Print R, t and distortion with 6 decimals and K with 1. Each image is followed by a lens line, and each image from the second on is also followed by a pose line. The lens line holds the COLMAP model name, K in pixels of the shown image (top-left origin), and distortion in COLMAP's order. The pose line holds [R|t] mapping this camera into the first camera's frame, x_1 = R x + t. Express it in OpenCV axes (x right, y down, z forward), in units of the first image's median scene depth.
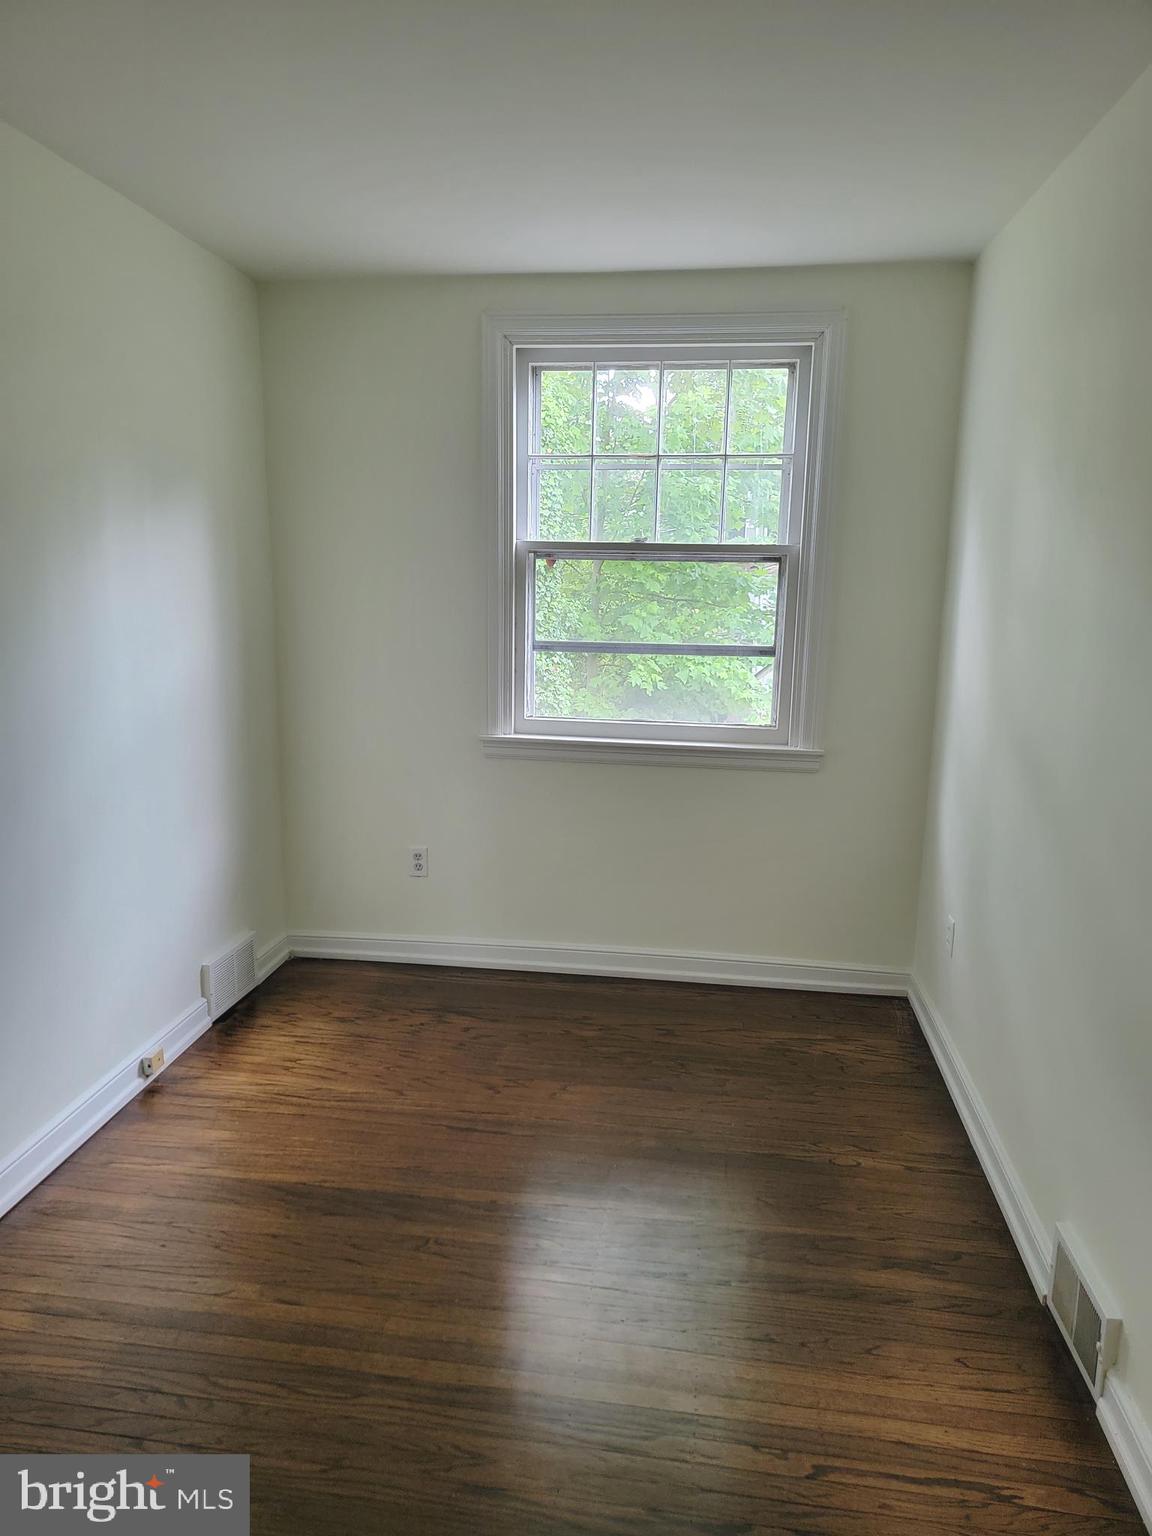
lens RADIAL K [[1165.6, 0, 576.0], [0, 1165.6, 768.0], [0, 0, 1]] dist [0.085867, -0.000075]
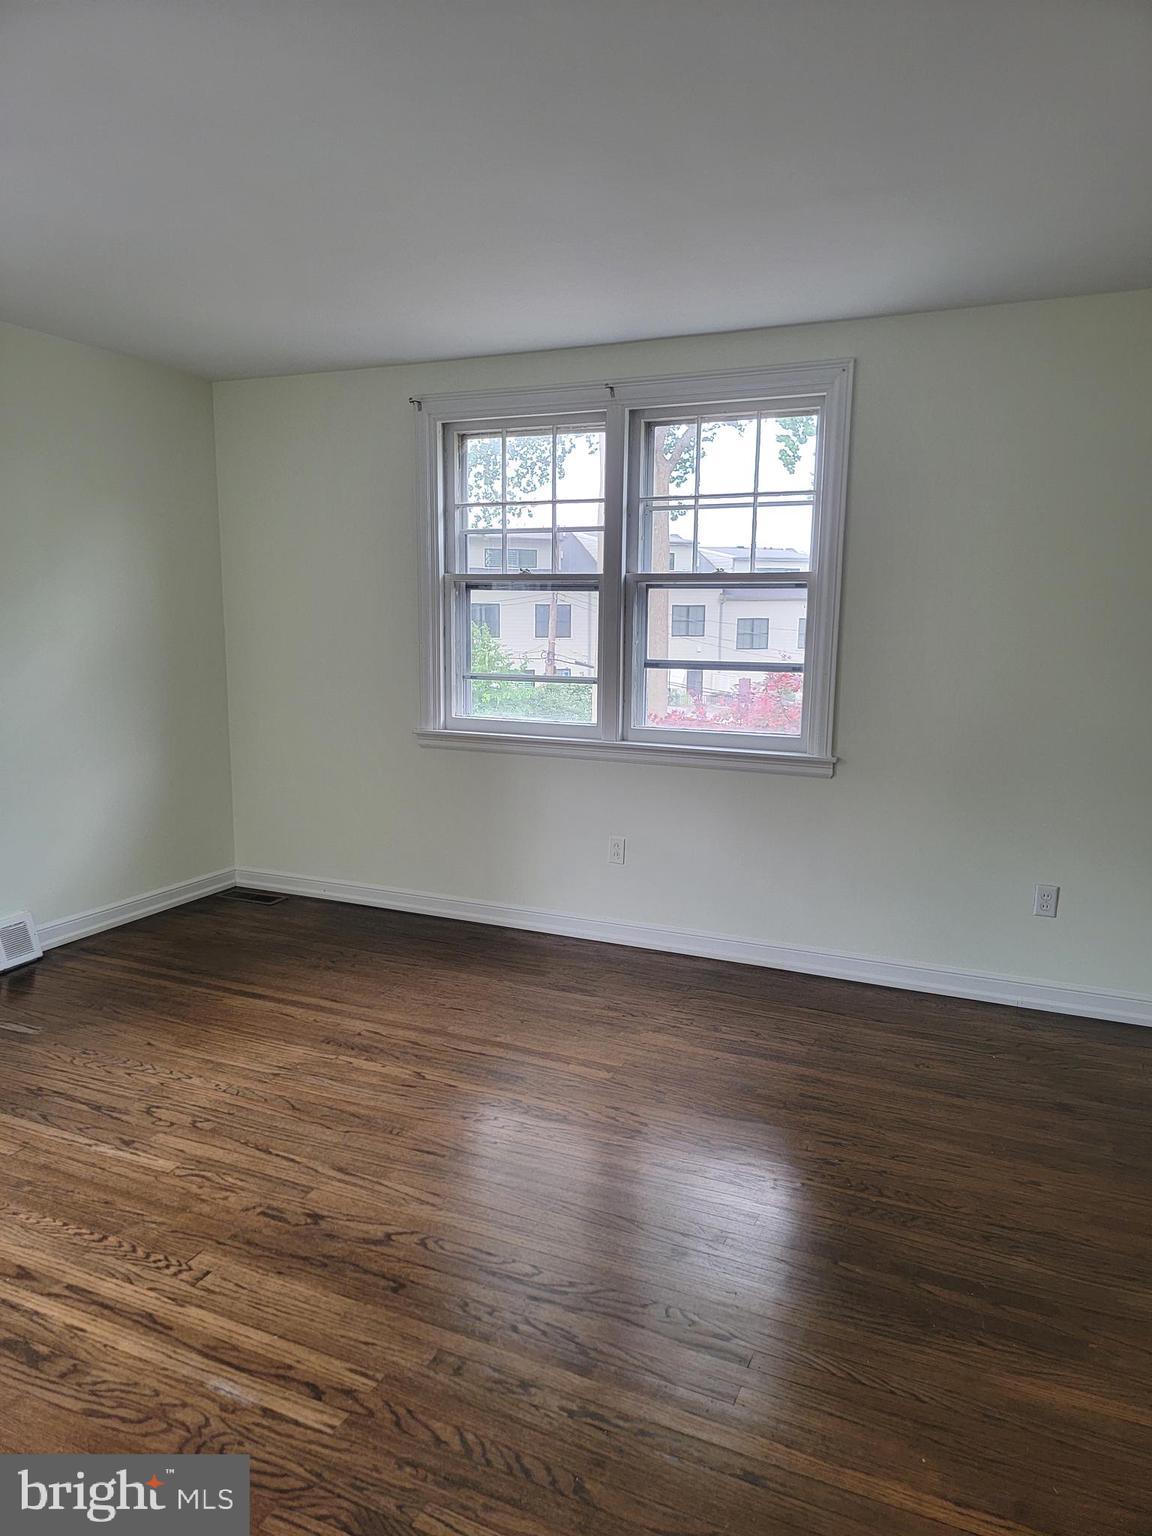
lens RADIAL K [[1066.1, 0, 565.4], [0, 1066.1, 781.0], [0, 0, 1]] dist [0.071840, -0.049659]
pose [[0.952509, 0.032088, -0.302815, 0.276094], [-0.032983, 0.999454, 0.002160, 0.013272], [0.302718, 0.007930, 0.953047, -0.037252]]
